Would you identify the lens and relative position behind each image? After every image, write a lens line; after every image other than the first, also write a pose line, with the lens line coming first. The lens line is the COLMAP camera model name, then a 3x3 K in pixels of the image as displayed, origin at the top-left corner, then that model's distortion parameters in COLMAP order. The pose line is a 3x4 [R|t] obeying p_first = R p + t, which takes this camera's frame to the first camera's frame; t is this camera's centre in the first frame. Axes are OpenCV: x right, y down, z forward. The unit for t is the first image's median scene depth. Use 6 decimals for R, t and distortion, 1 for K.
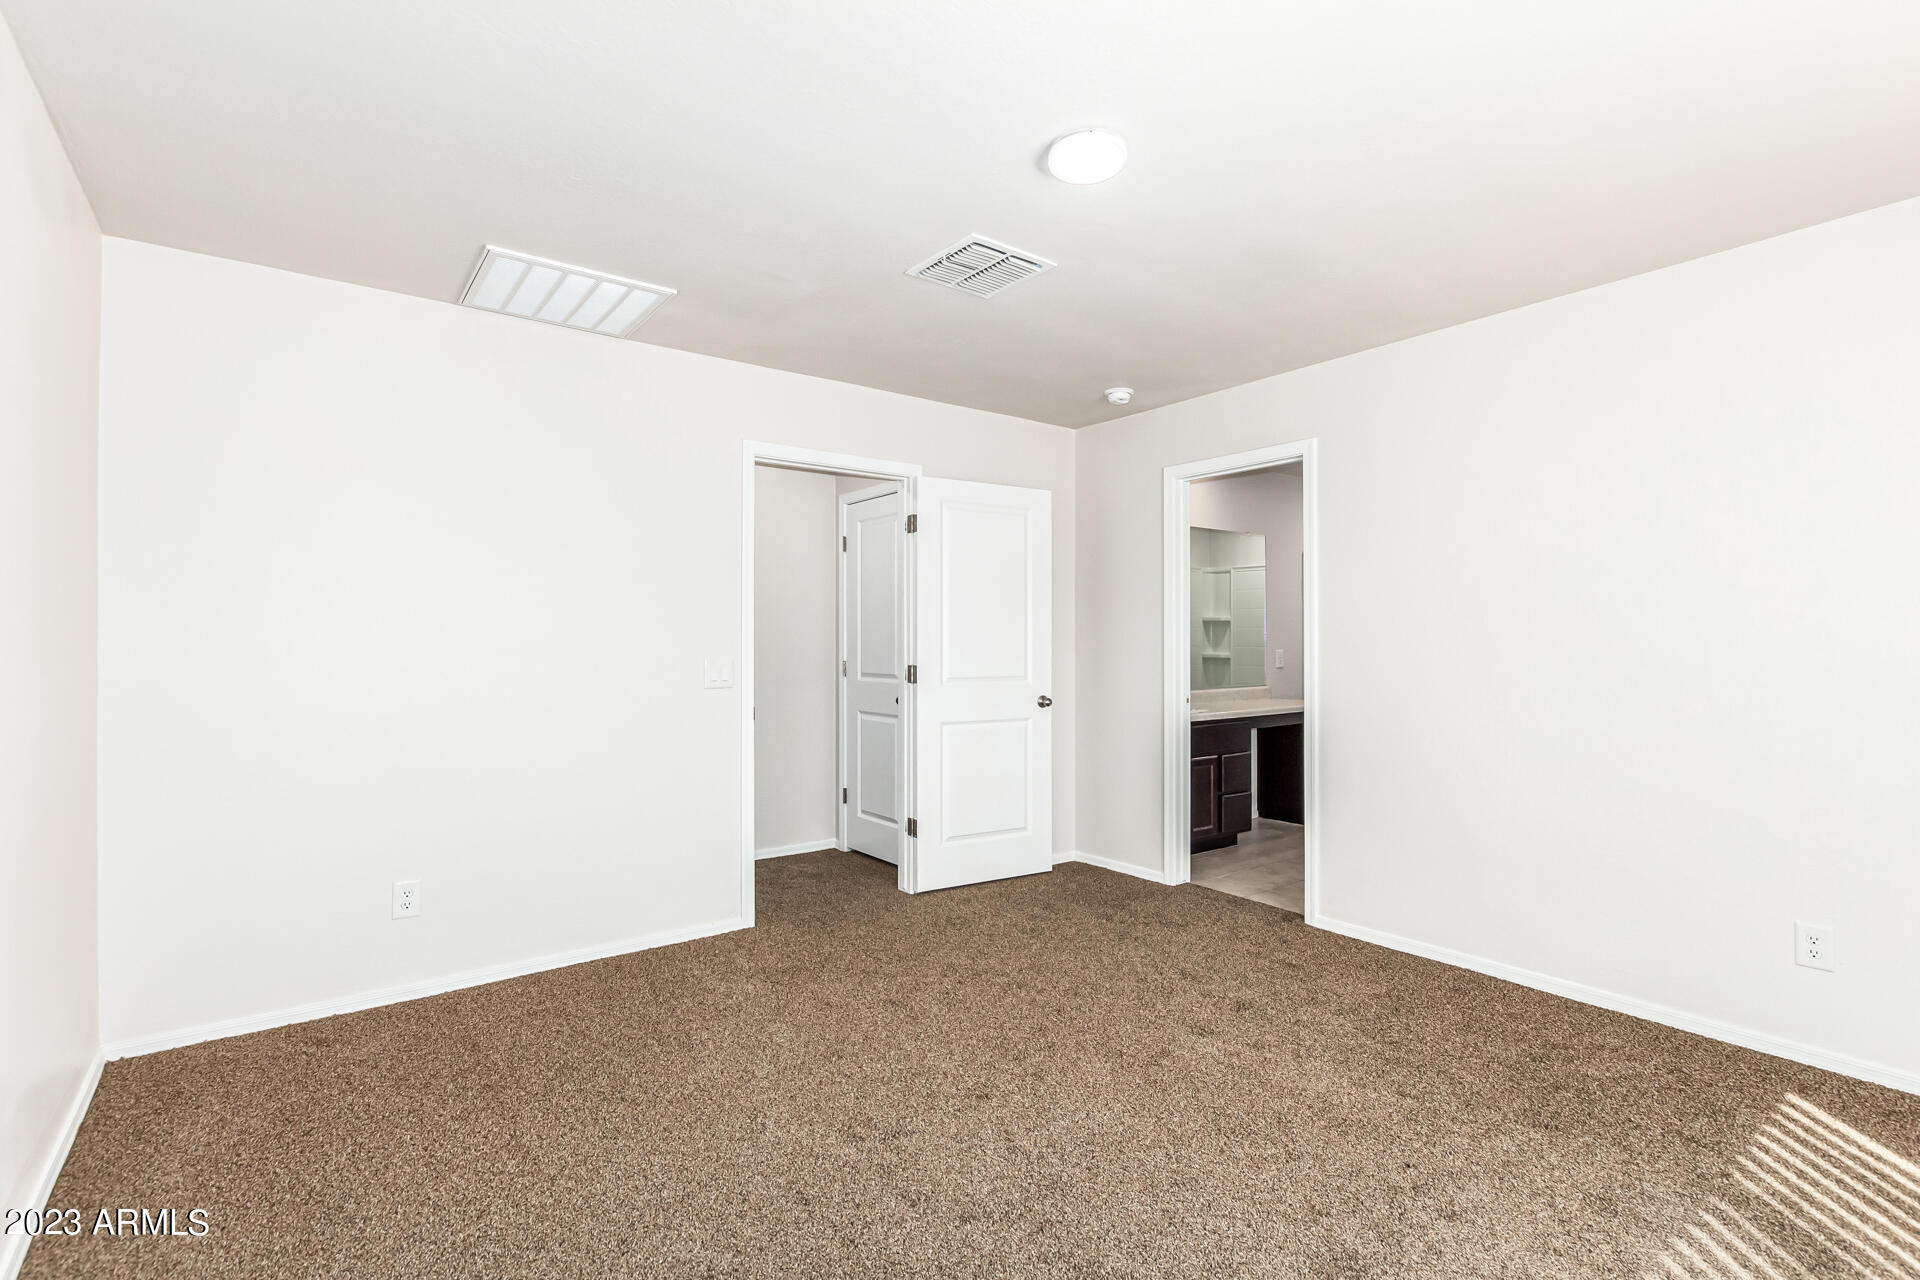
lens RADIAL K [[878.1, 0, 960.0], [0, 878.1, 640.0], [0, 0, 1]] dist [0.002090, -0.000055]
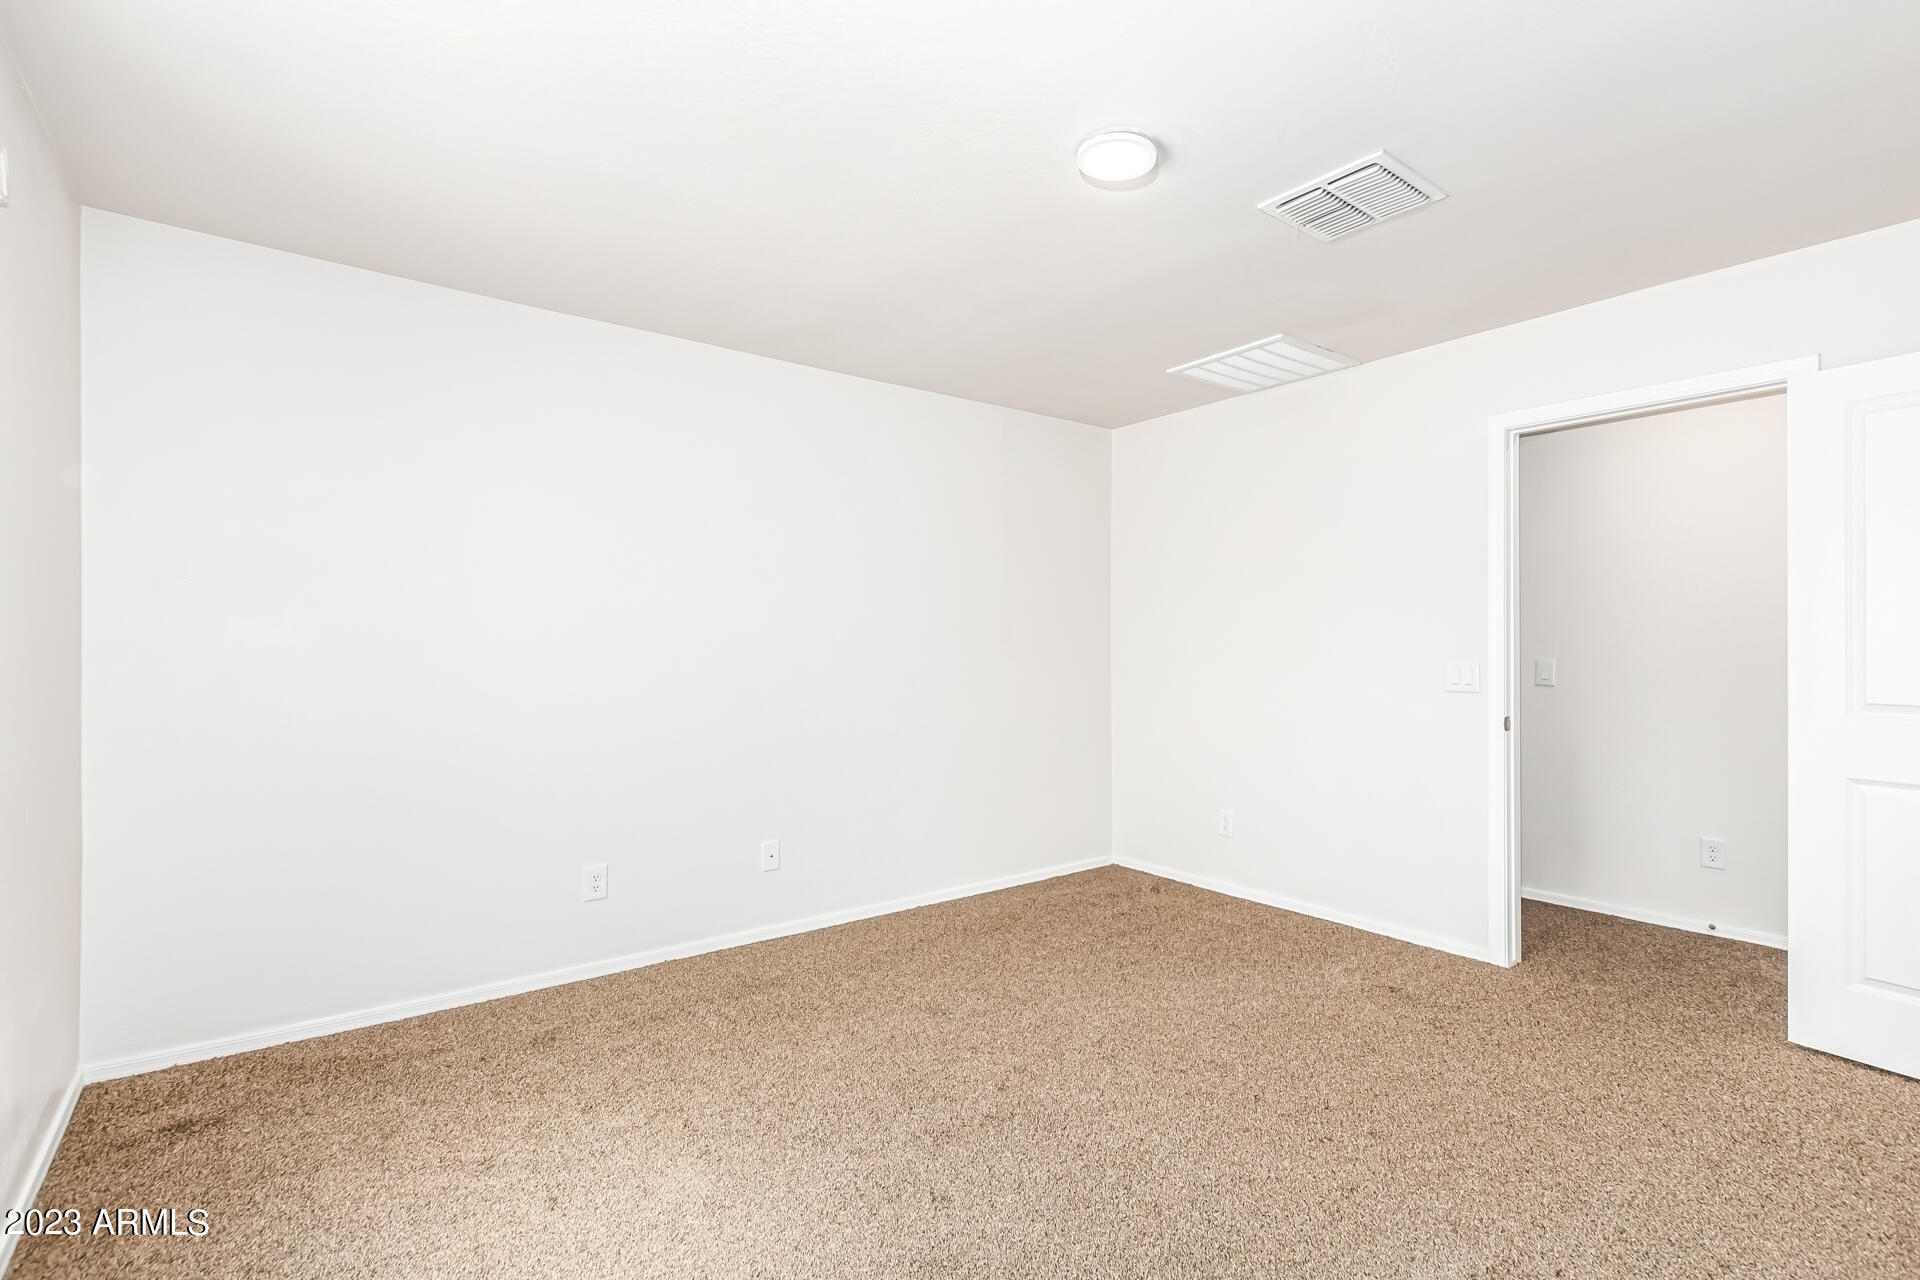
lens RADIAL K [[897.4, 0, 977.8], [0, 897.4, 648.6], [0, 0, 1]] dist [0.001396, -0.000374]
pose [[0.006280, 0.002812, -0.999976, 0.794982], [0.001357, 0.999995, 0.002821, 0.005891], [0.999979, -0.001374, 0.006276, 0.566081]]
